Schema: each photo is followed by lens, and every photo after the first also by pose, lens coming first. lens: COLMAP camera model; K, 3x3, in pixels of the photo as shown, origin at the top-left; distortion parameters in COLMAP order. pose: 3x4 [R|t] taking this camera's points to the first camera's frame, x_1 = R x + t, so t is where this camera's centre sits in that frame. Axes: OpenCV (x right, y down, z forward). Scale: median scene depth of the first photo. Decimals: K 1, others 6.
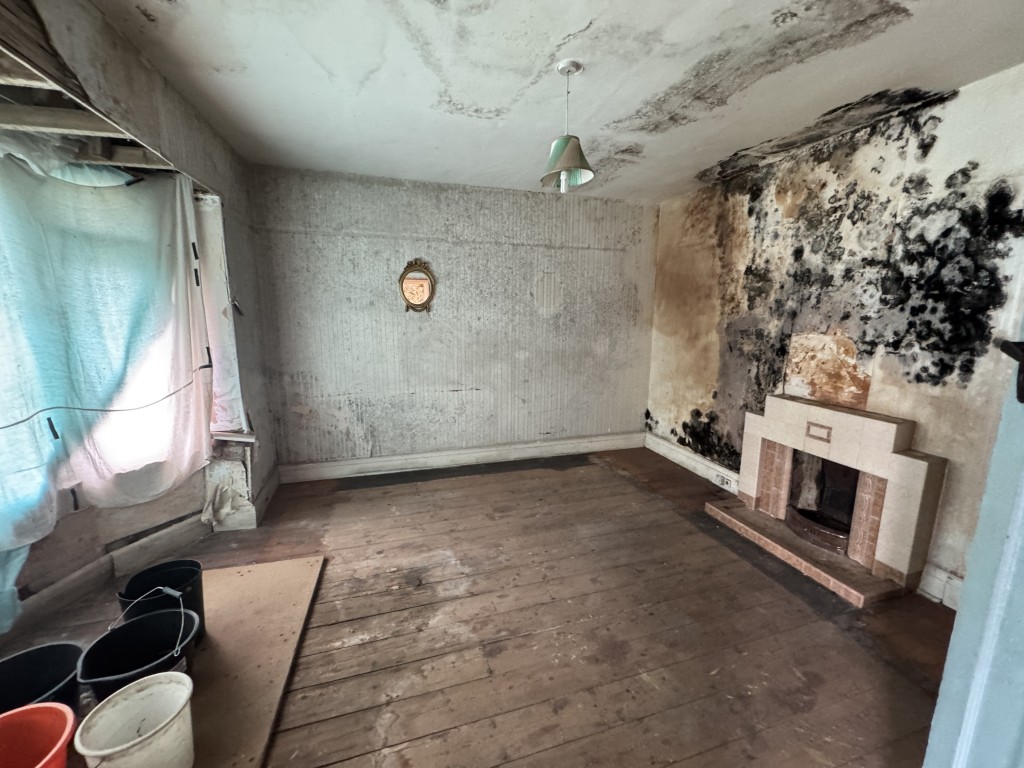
lens RADIAL K [[410.1, 0, 509.9], [0, 410.1, 384.0], [0, 0, 1]] dist [-0.006680, 0.000899]
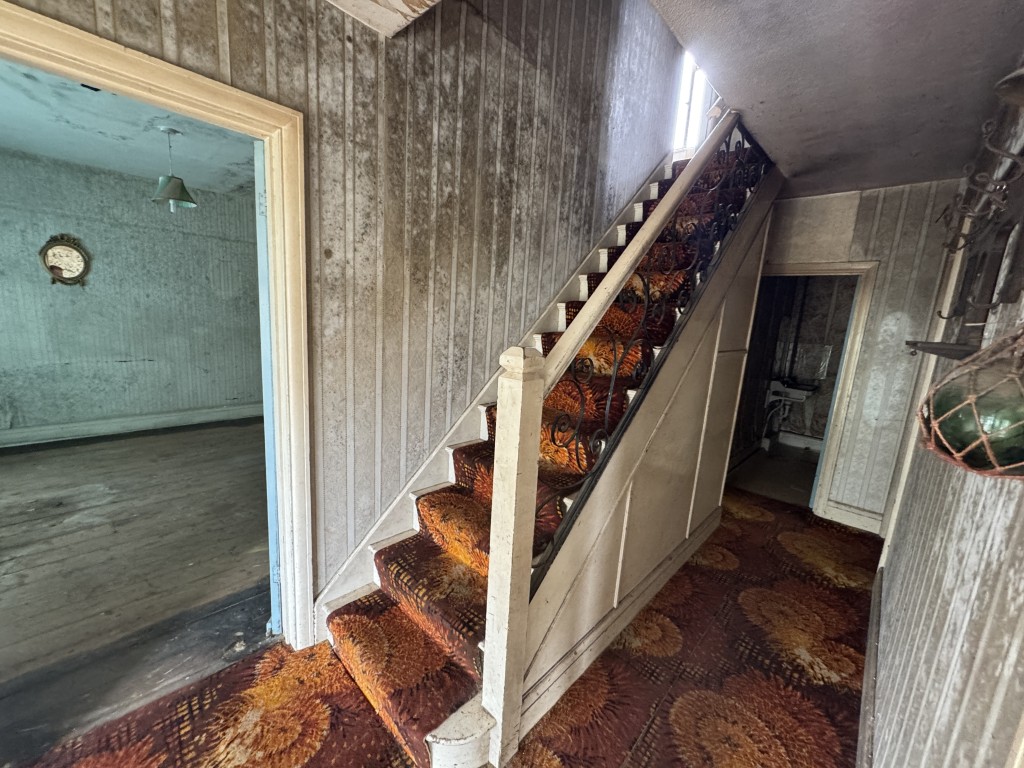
lens RADIAL K [[410.1, 0, 514.7], [0, 410.1, 384.2], [0, 0, 1]] dist [-0.006680, 0.000899]
pose [[0.863111, -0.035156, 0.503790, 0.231123], [0.024352, 0.999311, 0.028014, 0.076978], [-0.504427, -0.011911, 0.863372, -0.485144]]
